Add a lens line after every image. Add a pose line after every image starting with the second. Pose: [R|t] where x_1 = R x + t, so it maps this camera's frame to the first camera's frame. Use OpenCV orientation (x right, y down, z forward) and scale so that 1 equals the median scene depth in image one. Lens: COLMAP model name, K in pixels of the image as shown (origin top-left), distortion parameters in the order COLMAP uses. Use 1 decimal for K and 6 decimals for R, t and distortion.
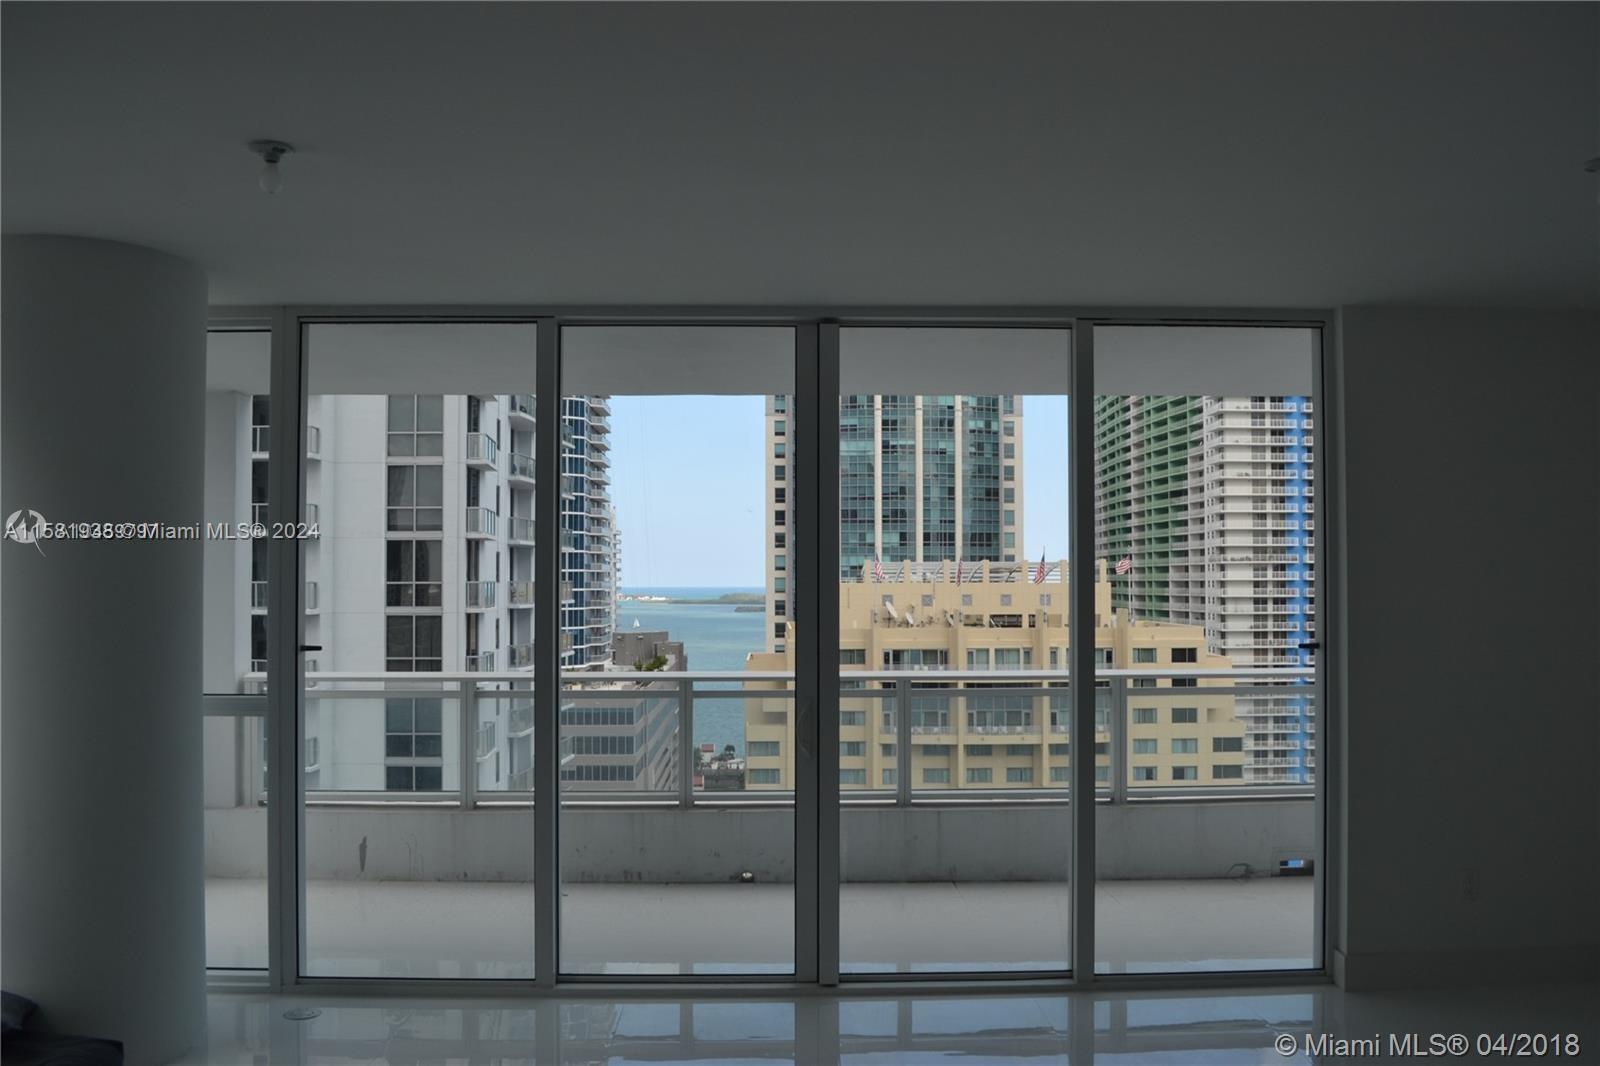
lens RADIAL K [[1280.4, 0, 796.9], [0, 1280.4, 542.9], [0, 0, 1]] dist [-0.086069, 0.011080]
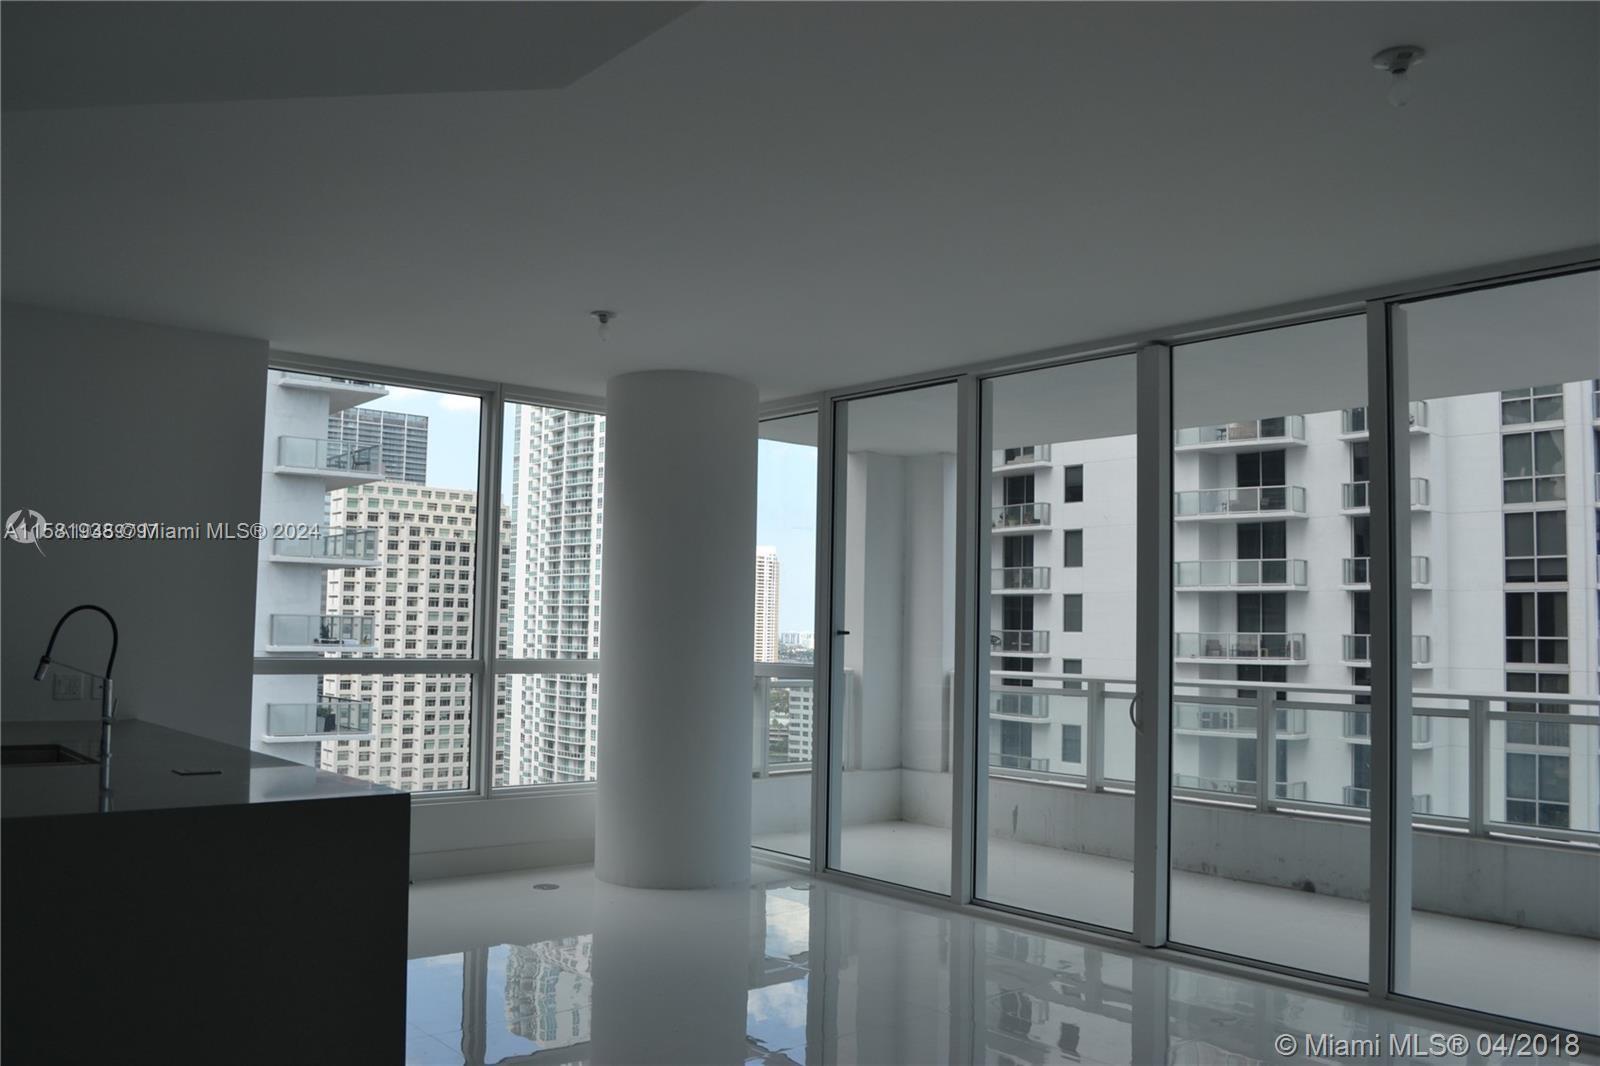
lens RADIAL K [[1280.4, 0, 796.9], [0, 1280.4, 542.9], [0, 0, 1]] dist [-0.086069, 0.011080]
pose [[0.628042, -0.040096, -0.777146, 0.070806], [0.002785, 0.998781, -0.049280, 0.005560], [0.778175, 0.028785, 0.627388, 0.007349]]
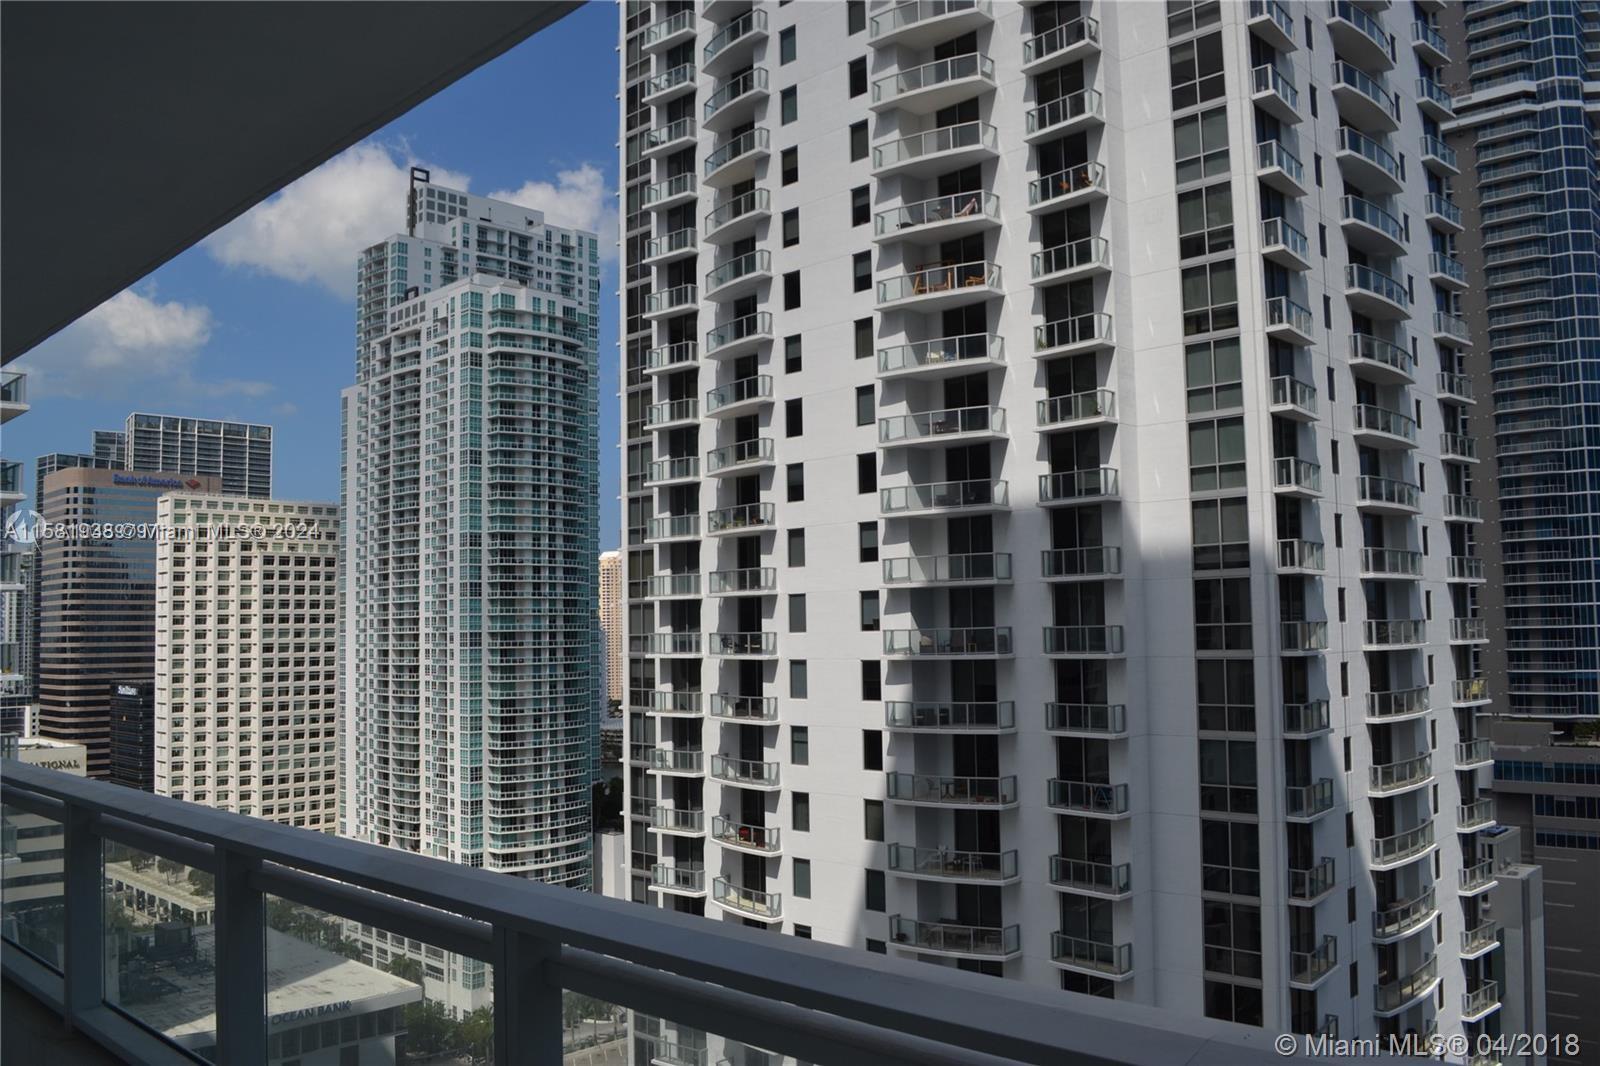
lens RADIAL K [[1280.4, 0, 796.9], [0, 1280.4, 542.9], [0, 0, 1]] dist [-0.086069, 0.011080]
pose [[0.704927, -0.060139, -0.706725, 0.145586], [0.036700, 0.998157, -0.048331, 0.005460], [0.708329, 0.008133, 0.705835, 0.123089]]
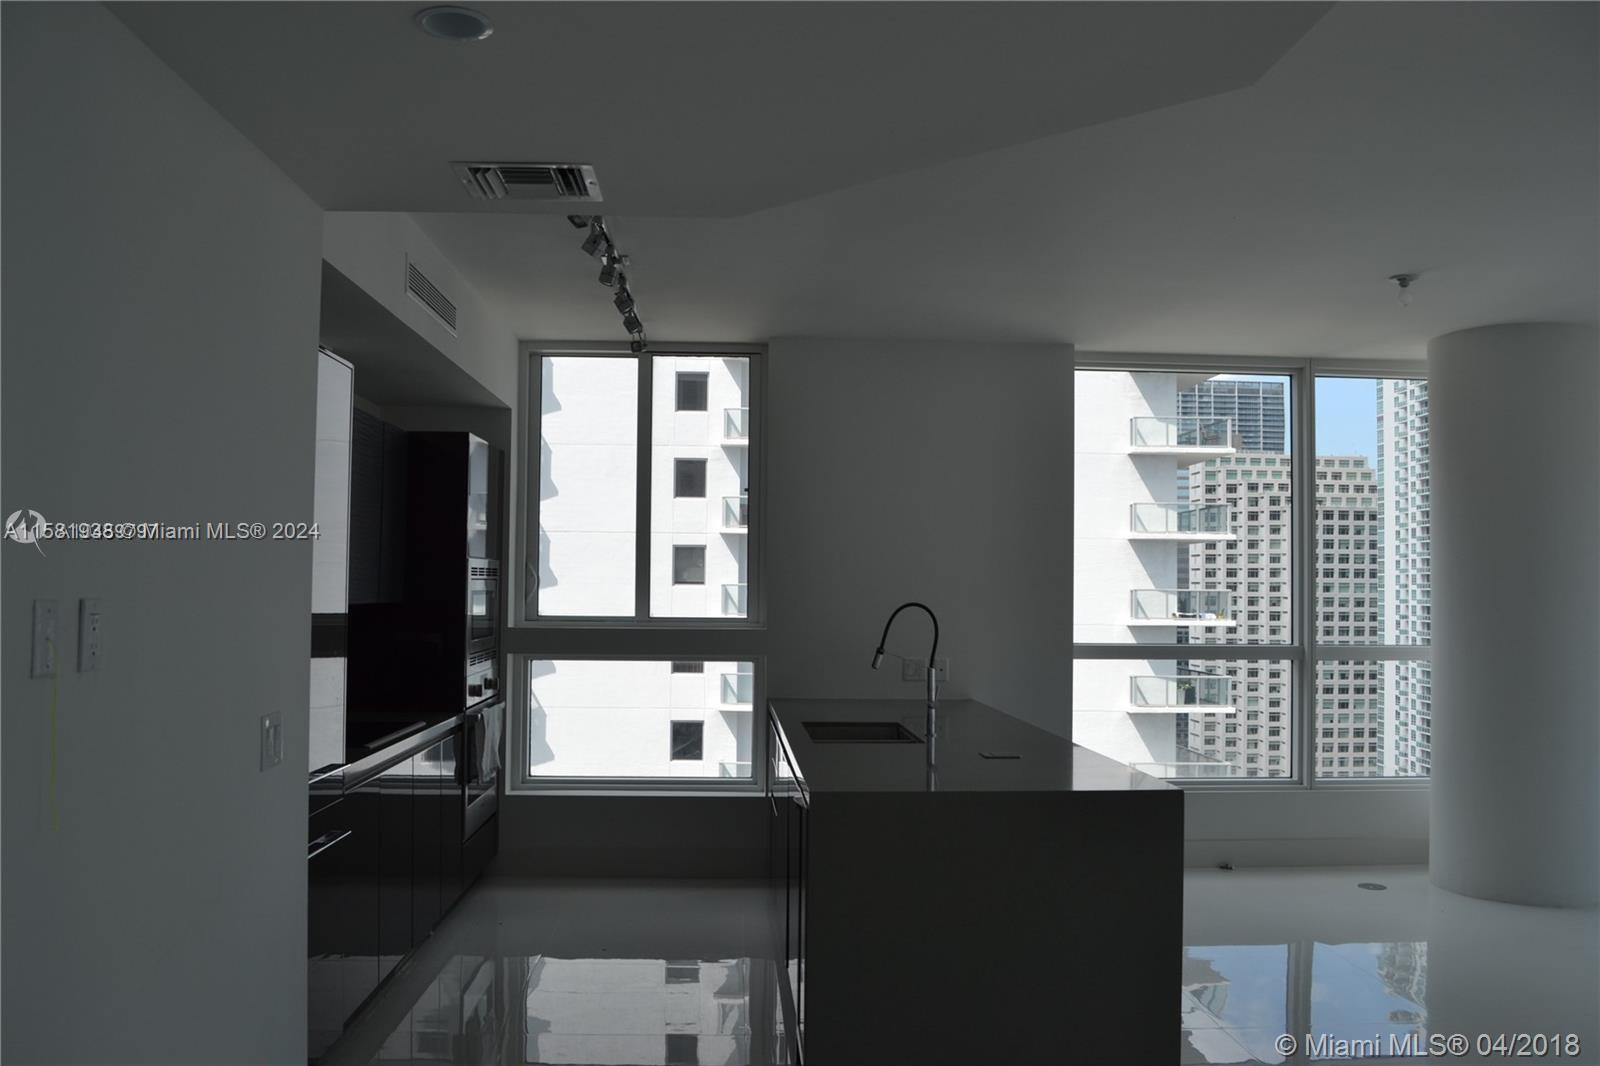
lens RADIAL K [[1280.4, 0, 796.9], [0, 1280.4, 542.9], [0, 0, 1]] dist [-0.086069, 0.011080]
pose [[0.023241, -0.034119, -0.999148, 0.073444], [0.016765, 0.999290, -0.033734, 0.004031], [0.999589, -0.015967, 0.023796, 0.011889]]
